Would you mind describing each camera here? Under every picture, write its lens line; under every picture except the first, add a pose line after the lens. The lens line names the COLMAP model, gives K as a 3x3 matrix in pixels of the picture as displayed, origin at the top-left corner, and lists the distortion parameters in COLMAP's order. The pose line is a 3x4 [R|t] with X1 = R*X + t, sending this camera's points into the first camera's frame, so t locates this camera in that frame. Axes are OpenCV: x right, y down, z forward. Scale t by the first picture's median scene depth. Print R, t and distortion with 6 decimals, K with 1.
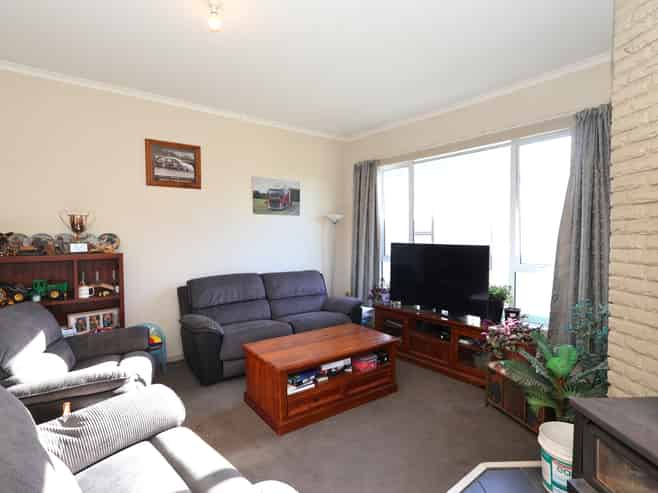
lens RADIAL K [[352.3, 0, 329.0], [0, 352.3, 246.5], [0, 0, 1]] dist [-0.000878, 0.000169]
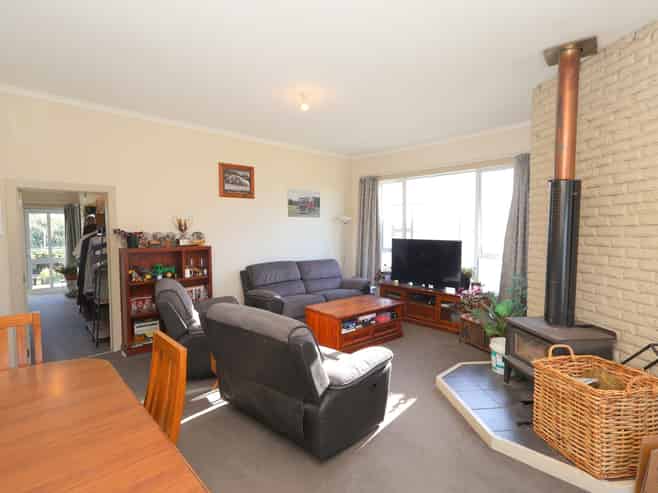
lens RADIAL K [[344.7, 0, 329.0], [0, 344.7, 246.5], [0, 0, 1]] dist [0.002446, 0.000124]
pose [[0.996671, -0.001297, 0.081521, -0.204686], [-0.000144, 0.999844, 0.017664, -0.003378], [-0.081532, -0.017616, 0.996515, -0.377263]]
